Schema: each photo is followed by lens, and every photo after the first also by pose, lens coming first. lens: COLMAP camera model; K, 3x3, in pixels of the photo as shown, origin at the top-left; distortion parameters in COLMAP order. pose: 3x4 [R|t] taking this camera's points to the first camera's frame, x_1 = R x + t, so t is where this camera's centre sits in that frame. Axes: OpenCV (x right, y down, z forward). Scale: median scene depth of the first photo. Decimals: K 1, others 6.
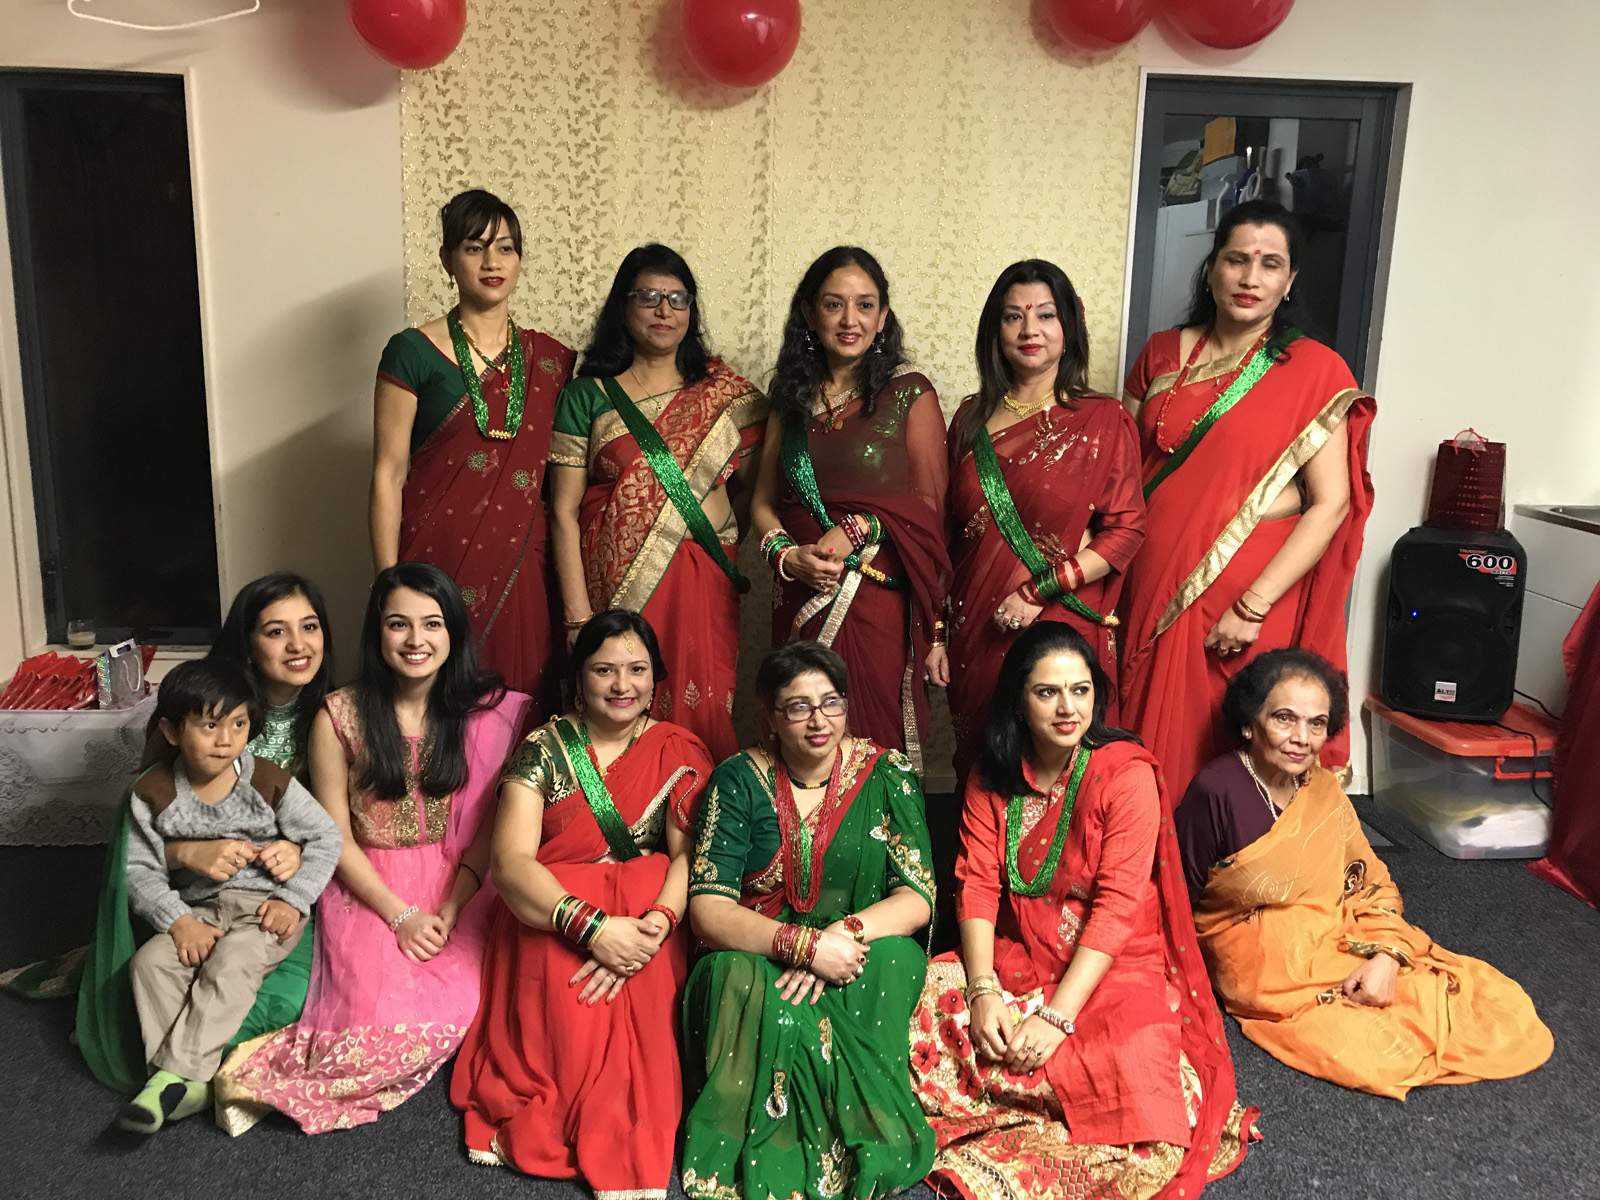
lens RADIAL K [[1301.7, 0, 796.2], [0, 1301.7, 583.9], [0, 0, 1]] dist [-0.008954, 0.039408]
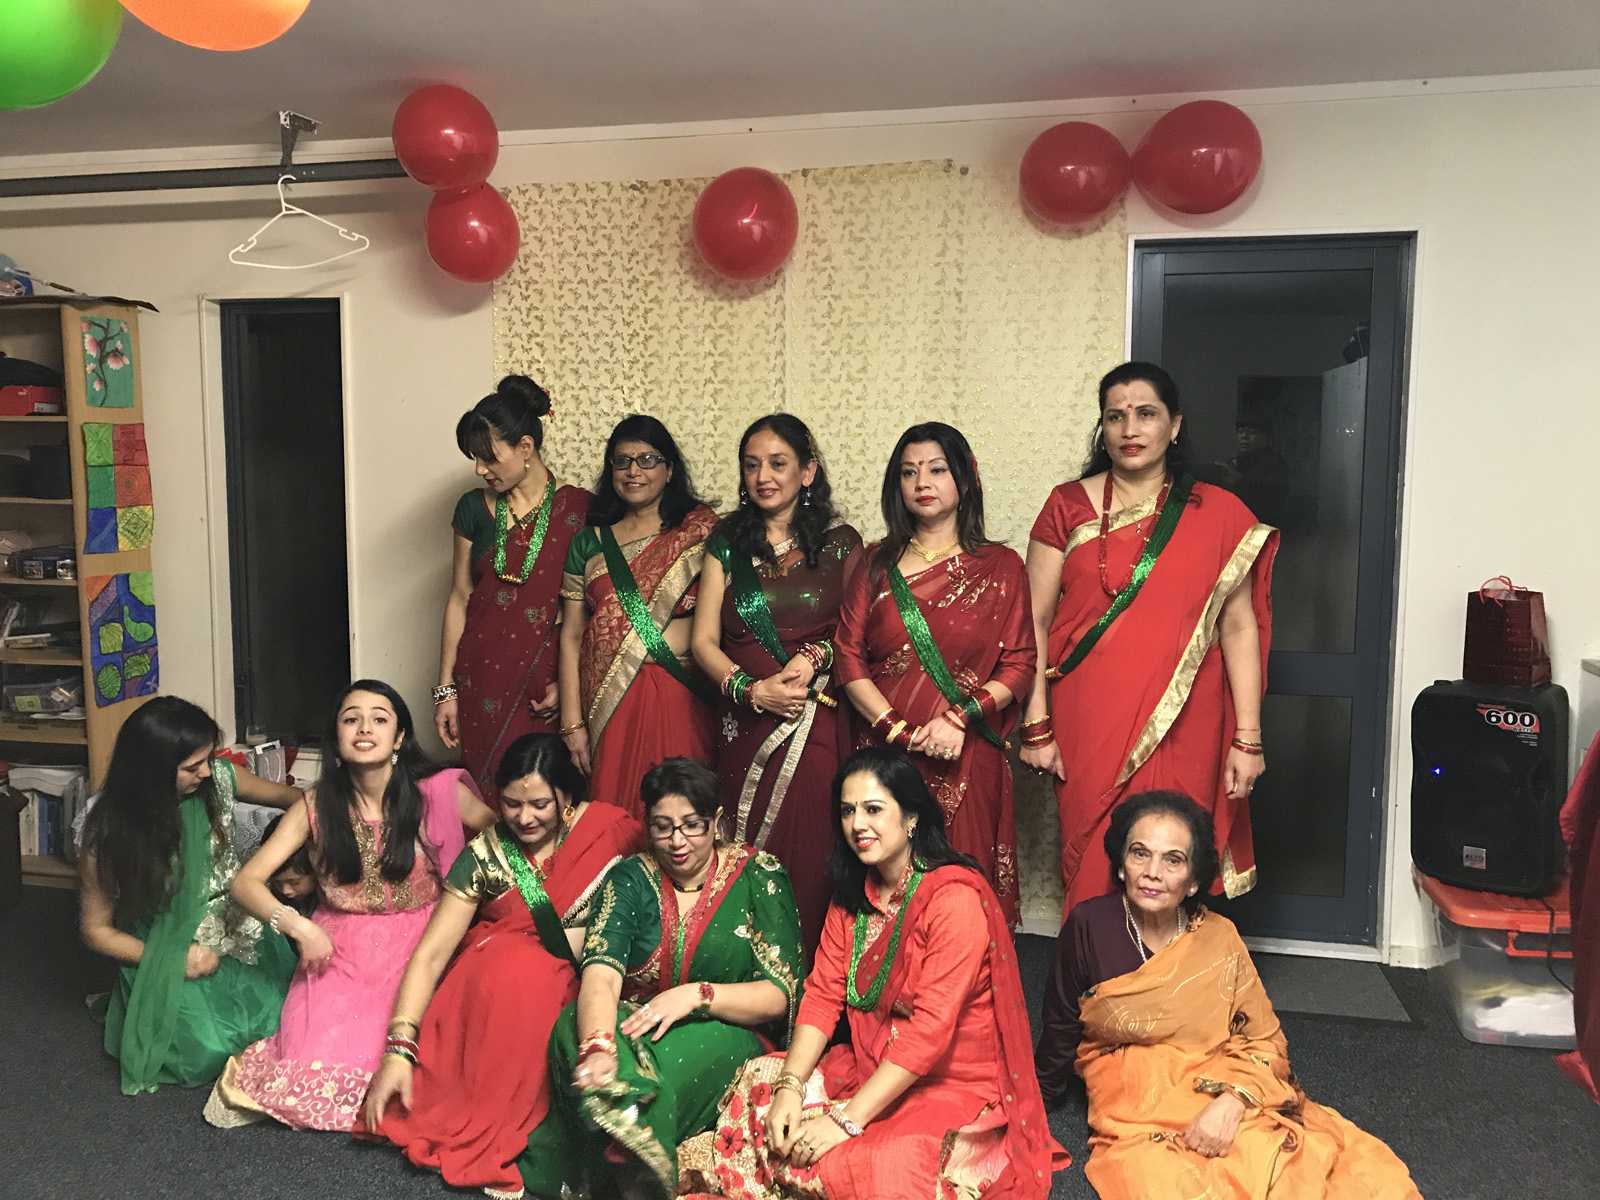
lens RADIAL K [[1296.6, 0, 800.0], [0, 1296.6, 600.0], [0, 0, 1]] dist [0.028747, 0.005113]
pose [[0.956194, 0.009588, -0.292576, 0.327256], [-0.039373, 0.994594, -0.096084, 0.008932], [0.290074, 0.103394, 0.951403, -0.050739]]
